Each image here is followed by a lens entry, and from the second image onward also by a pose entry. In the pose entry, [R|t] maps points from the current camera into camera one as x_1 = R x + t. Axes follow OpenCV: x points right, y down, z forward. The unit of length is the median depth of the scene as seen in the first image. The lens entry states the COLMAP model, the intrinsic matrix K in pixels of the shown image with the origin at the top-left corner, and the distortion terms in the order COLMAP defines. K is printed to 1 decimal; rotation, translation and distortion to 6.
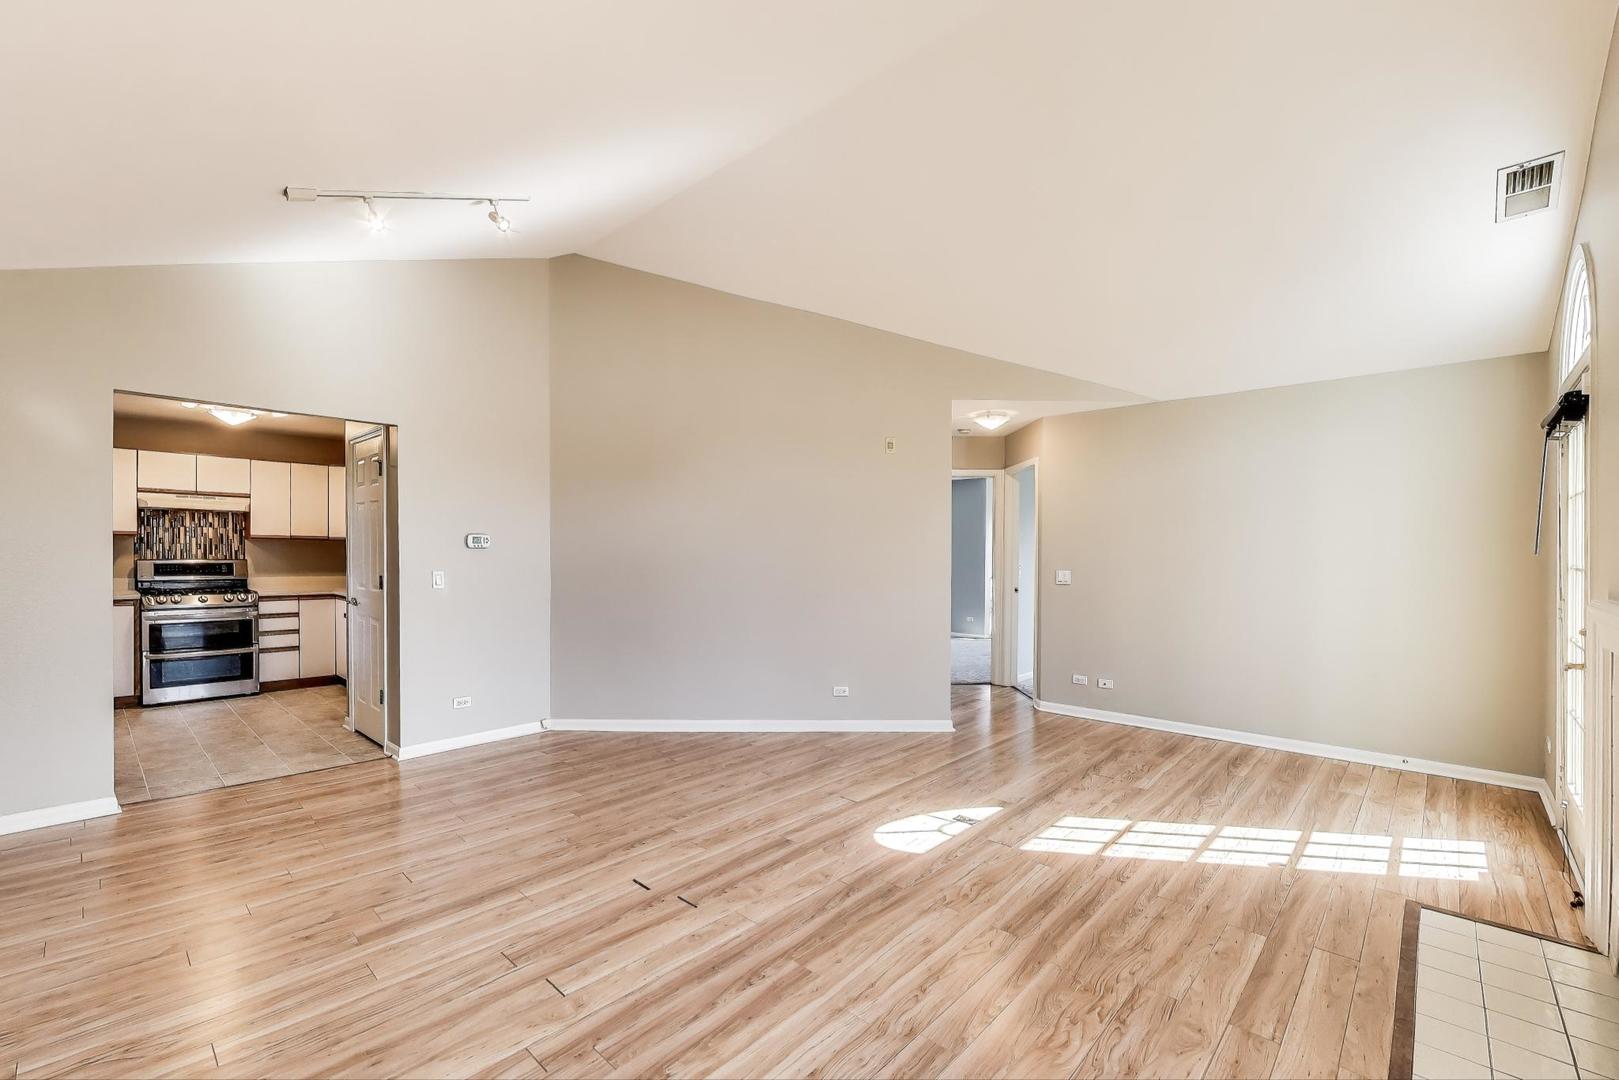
lens RADIAL K [[683.4, 0, 806.7], [0, 683.4, 548.2], [0, 0, 1]] dist [-0.000253, -0.000108]
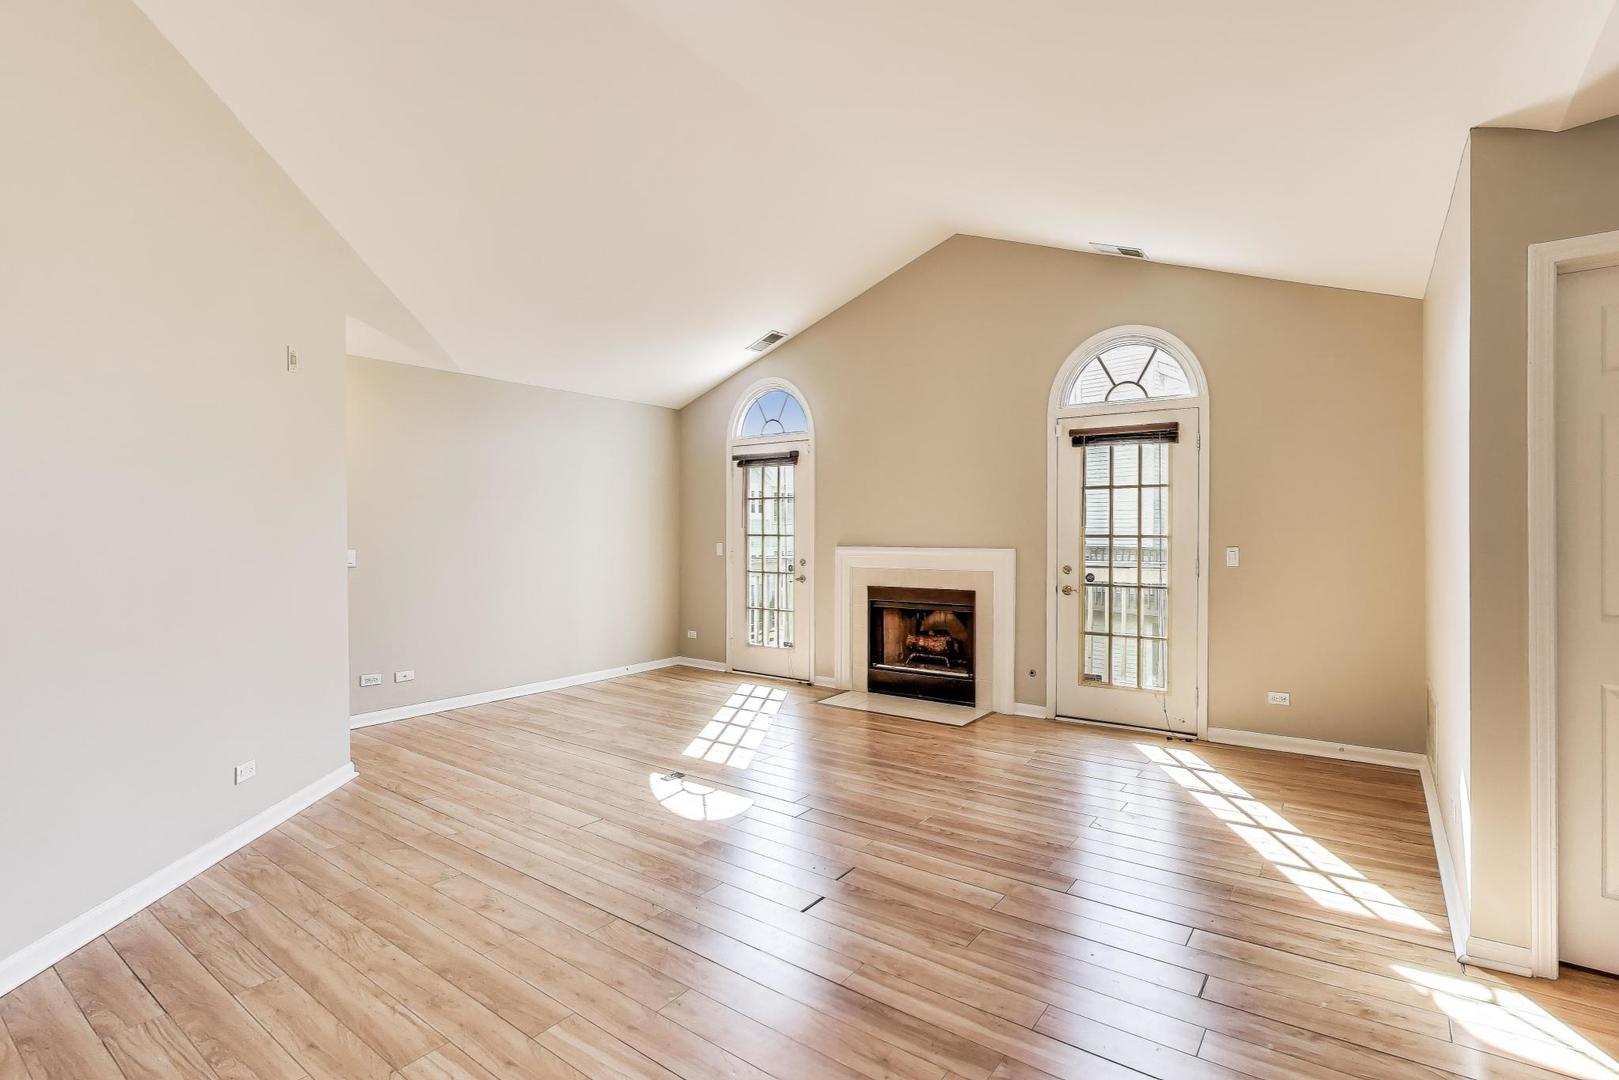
lens RADIAL K [[725.1, 0, 901.5], [0, 725.1, 530.3], [0, 0, 1]] dist [-0.000040, 0.000018]
pose [[-0.170320, -0.007208, 0.985363, -1.173729], [-0.003519, 0.999971, 0.006706, 0.003022], [-0.985383, -0.002325, -0.170340, 1.042909]]
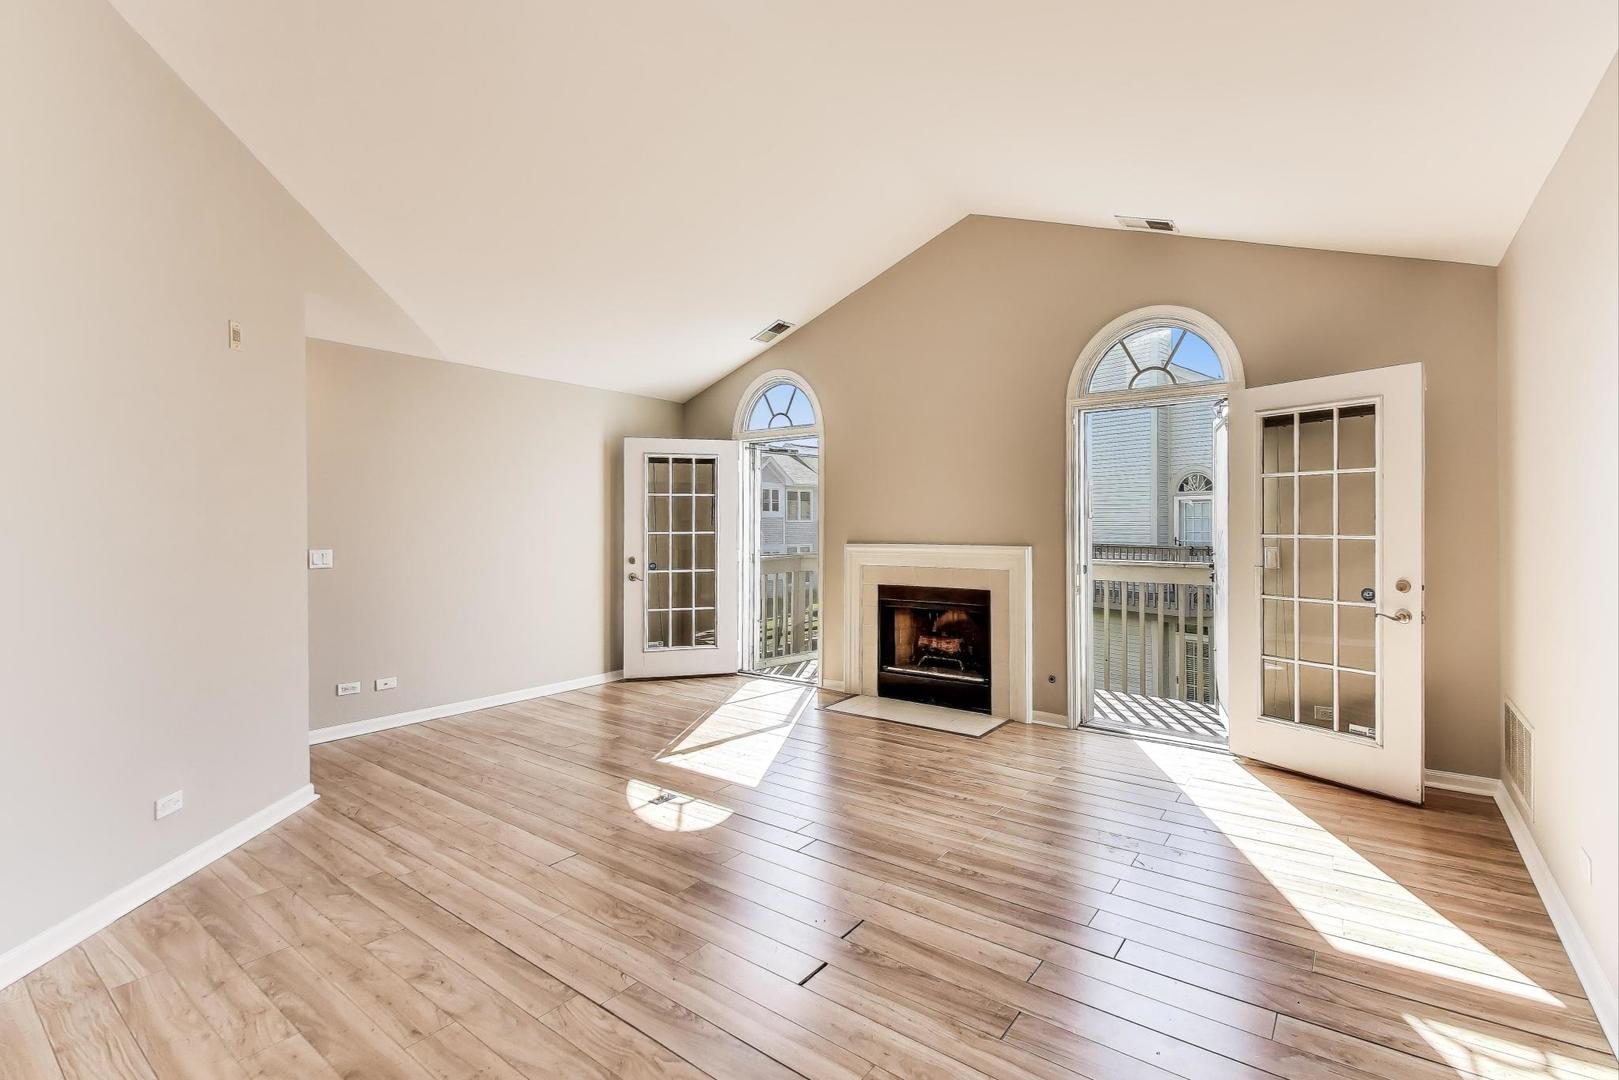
lens RADIAL K [[696.7, 0, 904.3], [0, 696.7, 520.4], [0, 0, 1]] dist [0.011360, -0.000483]
pose [[-0.162451, 0.002793, 0.986713, -1.000782], [-0.000539, 0.999996, -0.002920, 0.004991], [-0.986716, -0.001006, -0.162449, 1.021214]]
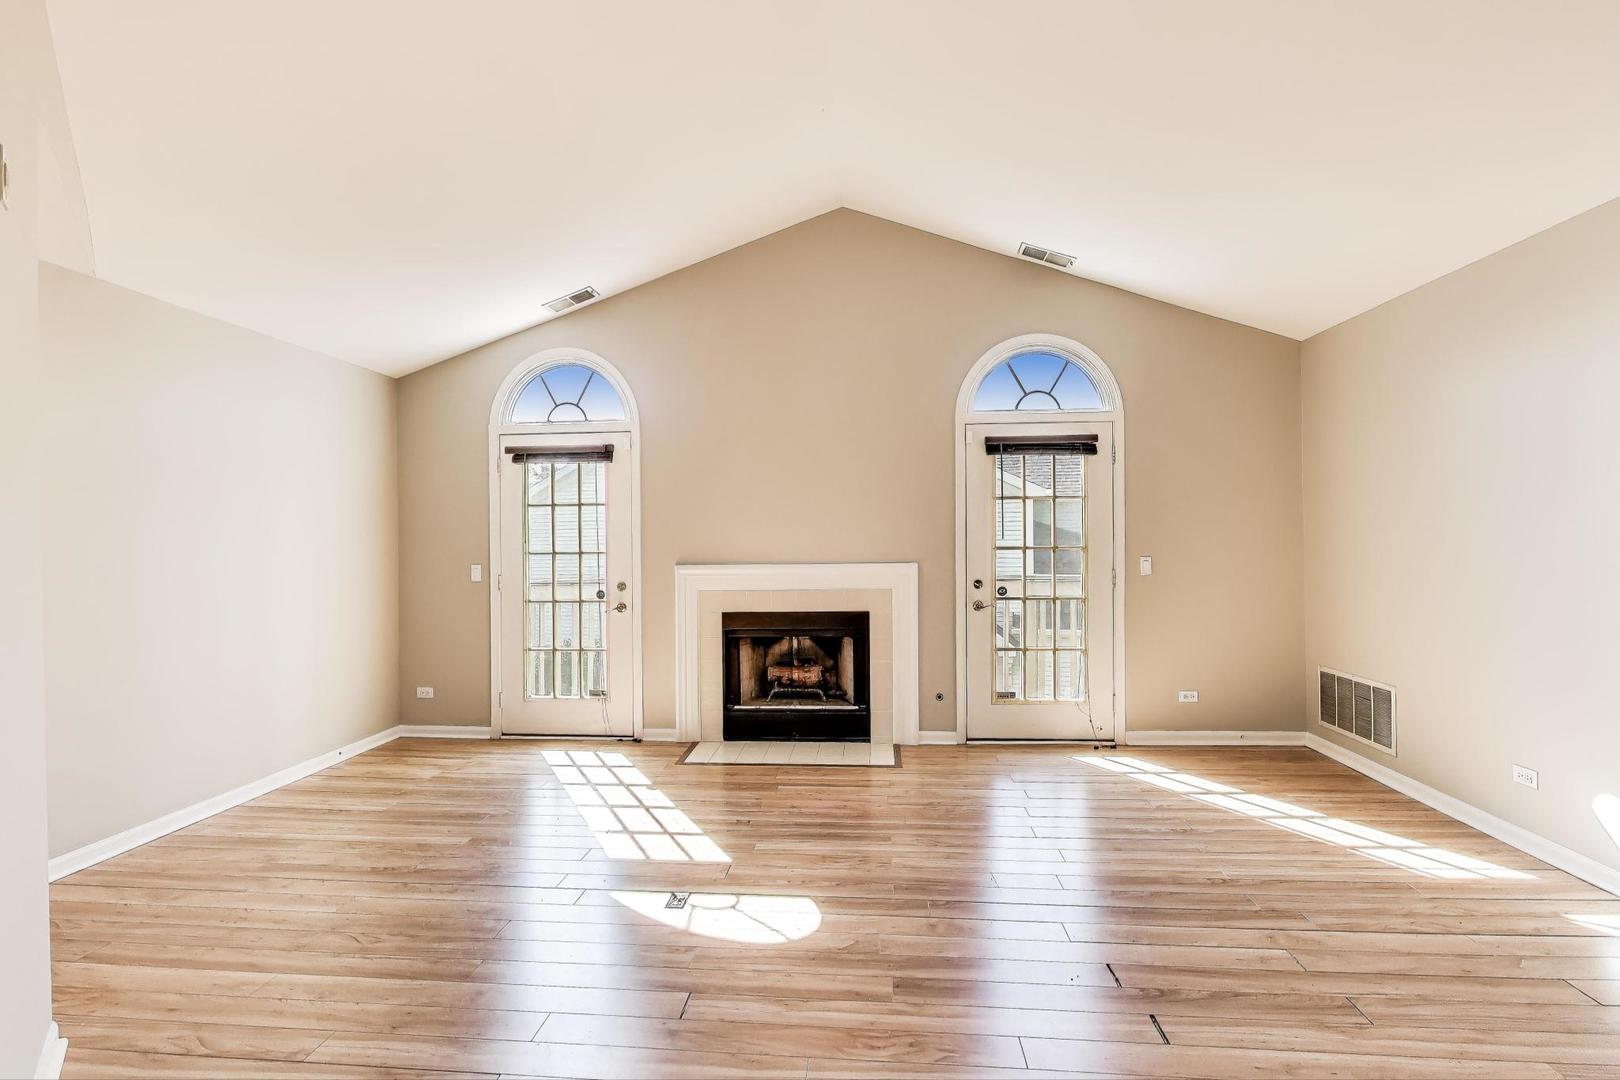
lens RADIAL K [[738.2, 0, 806.6], [0, 738.2, 546.7], [0, 0, 1]] dist [0.000649, 0.001461]
pose [[-0.609839, -0.003710, 0.792517, -0.604783], [0.003189, 0.999969, 0.007135, 0.009514], [-0.792519, 0.006878, -0.609808, 1.708624]]
